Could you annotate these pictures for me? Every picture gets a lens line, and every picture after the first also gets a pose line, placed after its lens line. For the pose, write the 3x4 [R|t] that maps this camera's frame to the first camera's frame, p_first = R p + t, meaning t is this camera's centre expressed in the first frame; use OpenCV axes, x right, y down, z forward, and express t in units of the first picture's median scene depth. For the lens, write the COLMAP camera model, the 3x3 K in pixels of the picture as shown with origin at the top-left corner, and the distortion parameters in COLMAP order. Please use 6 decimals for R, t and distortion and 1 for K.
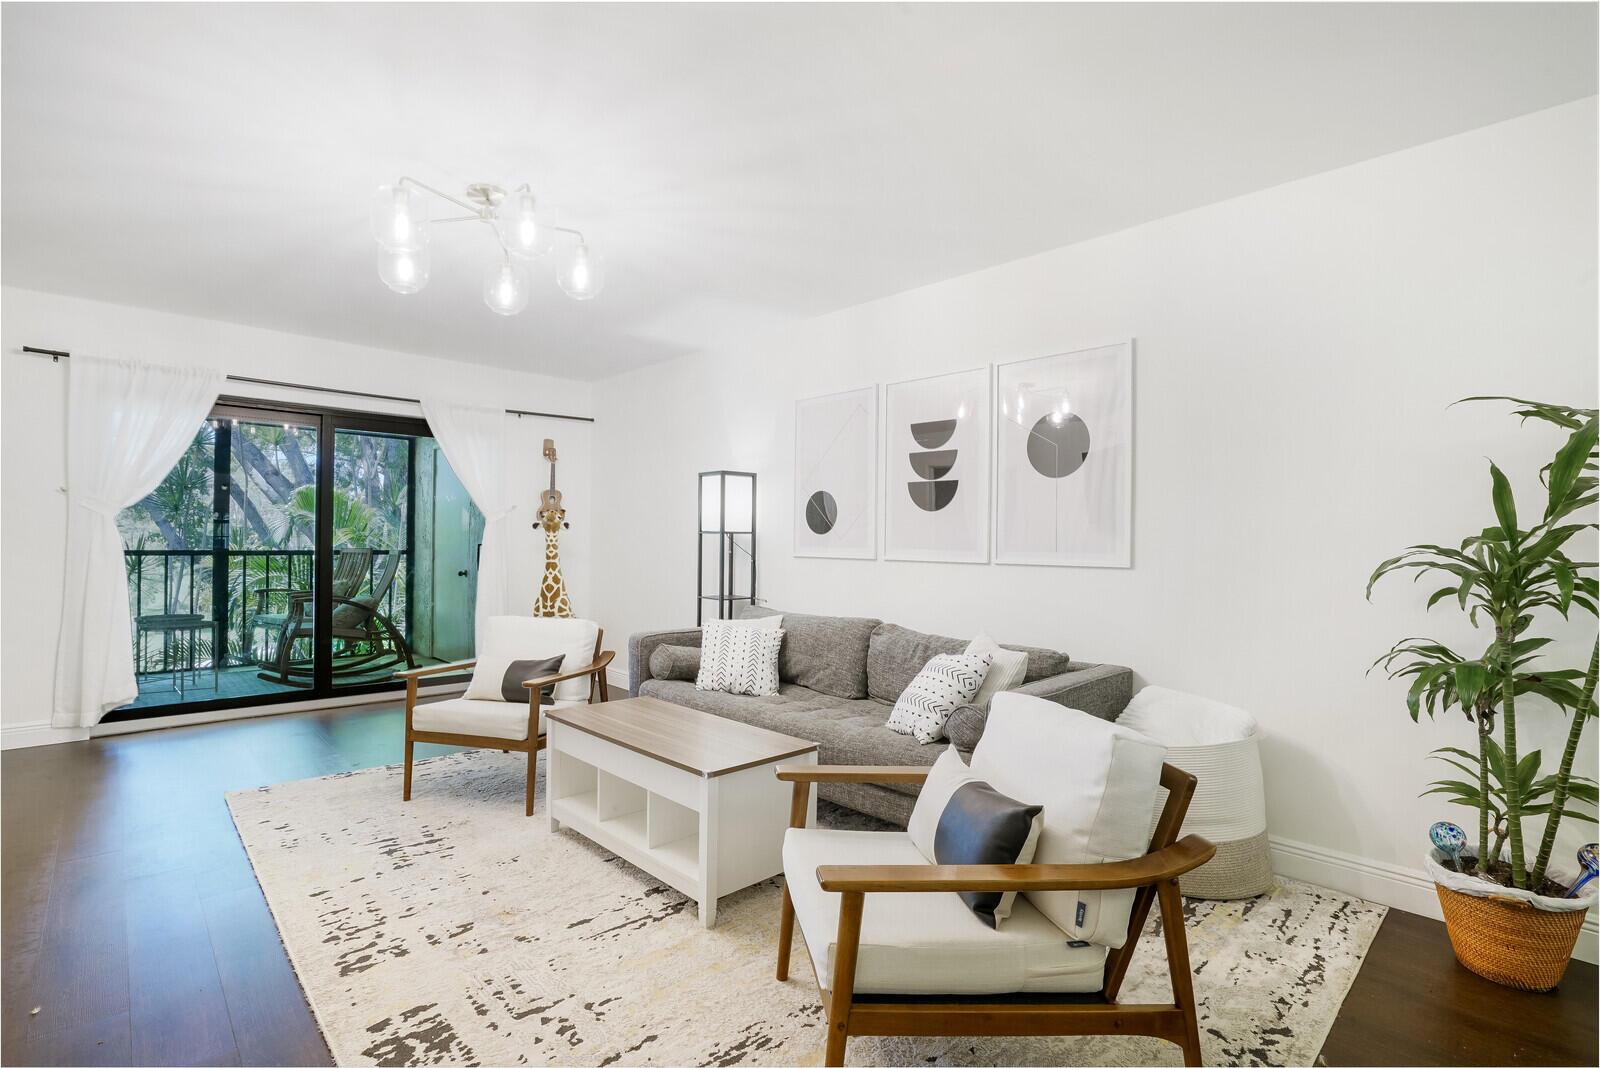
lens RADIAL K [[731.2, 0, 794.1], [0, 731.2, 534.6], [0, 0, 1]] dist [-0.041499, 0.001357]
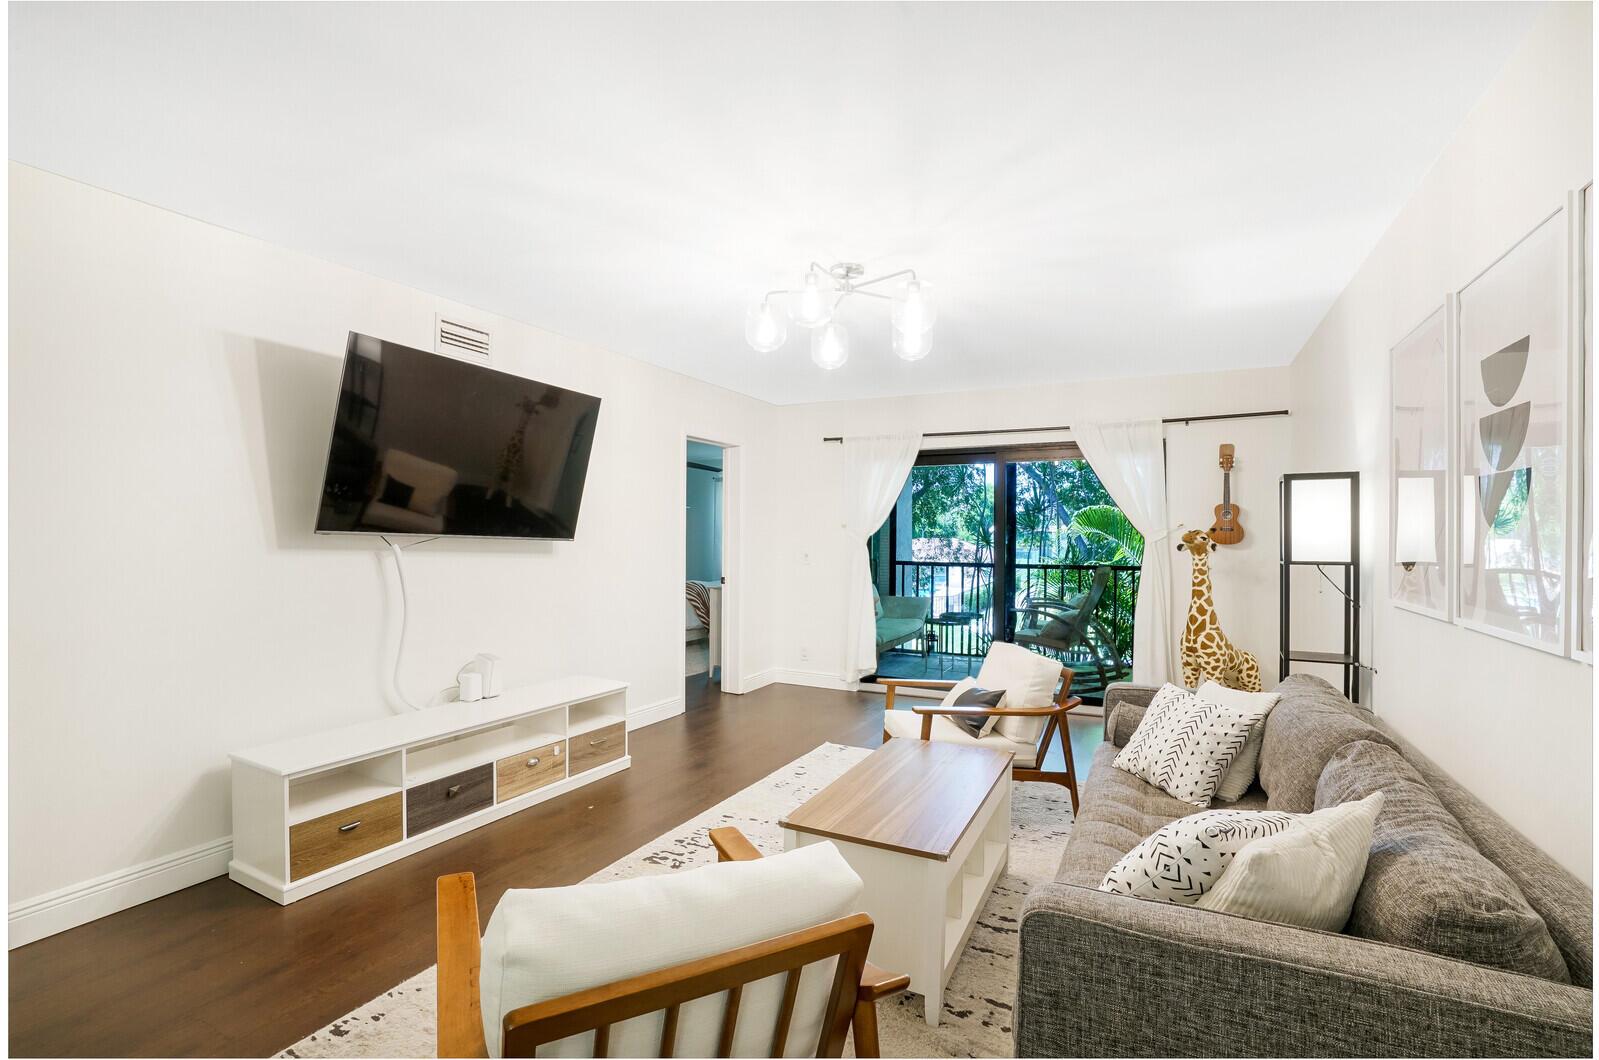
lens RADIAL K [[730.8, 0, 789.8], [0, 730.8, 537.3], [0, 0, 1]] dist [-0.041499, 0.001357]
pose [[0.330544, -0.008529, -0.943752, 0.315765], [0.003264, 0.999964, -0.007894, -0.019272], [0.943785, -0.000471, 0.330560, 0.262846]]
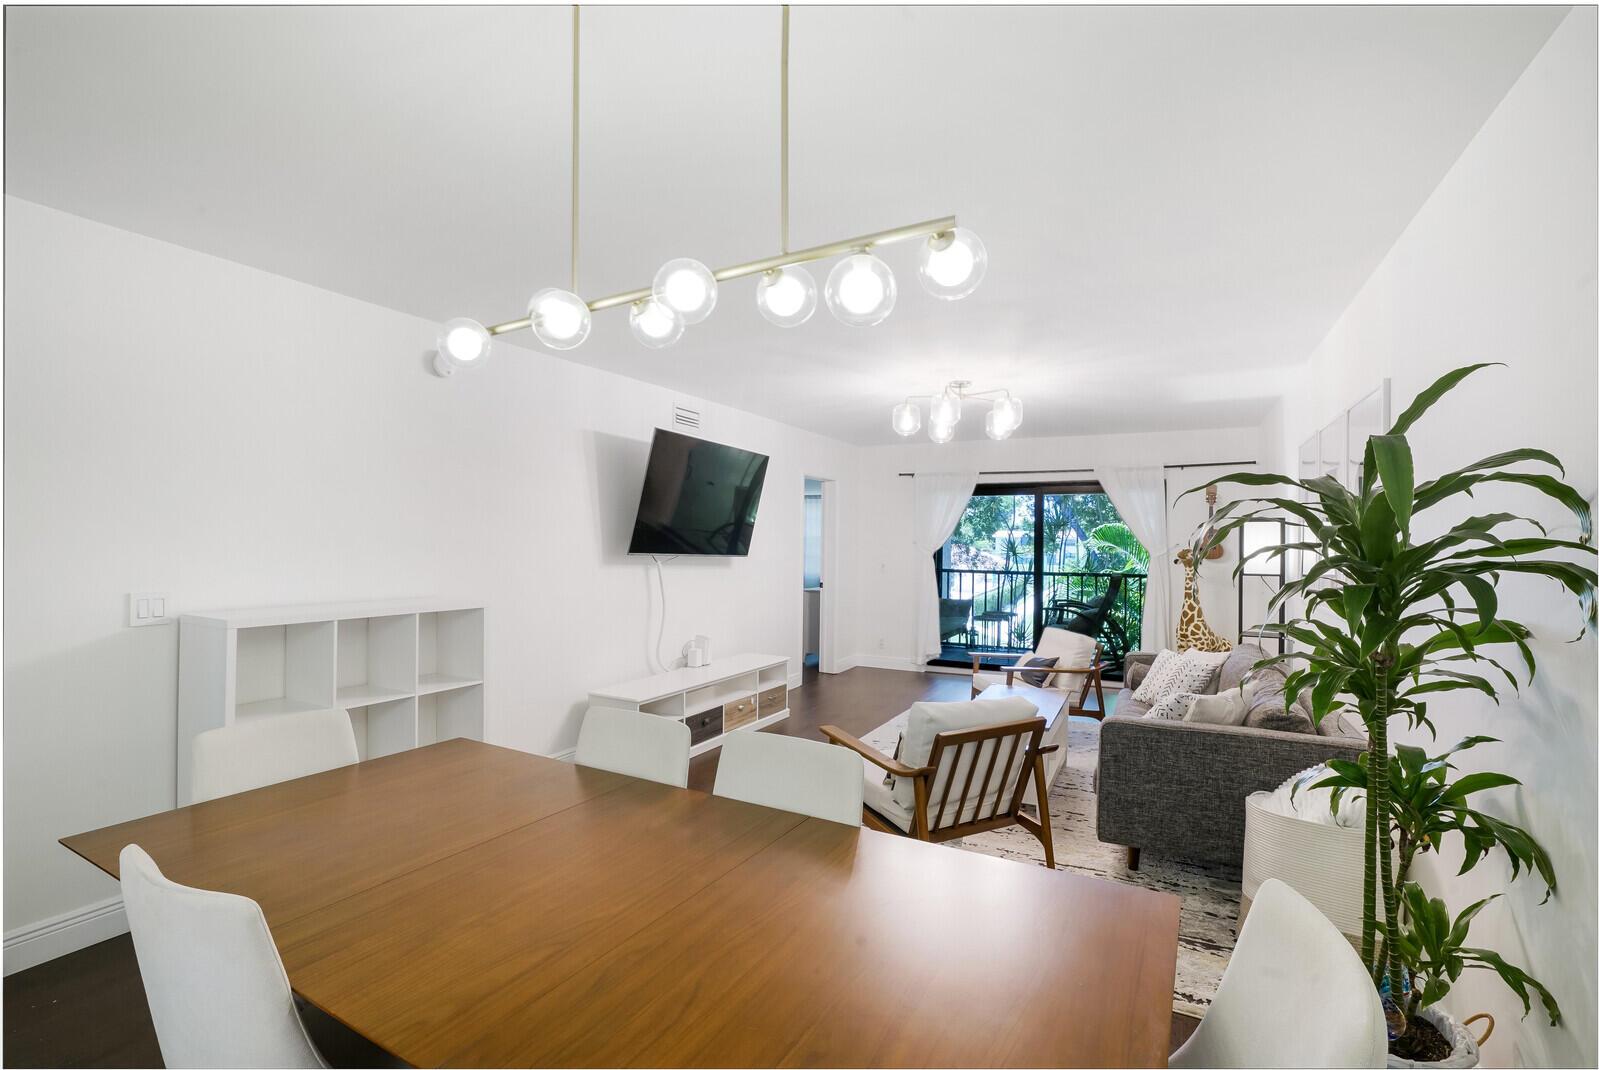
lens RADIAL K [[730.8, 0, 799.1], [0, 730.8, 544.2], [0, 0, 1]] dist [-0.041499, 0.001357]
pose [[0.336401, -0.005064, -0.941705, 0.562335], [0.000919, 0.999987, -0.005049, -0.035365], [0.941719, 0.000833, 0.336401, 0.009361]]
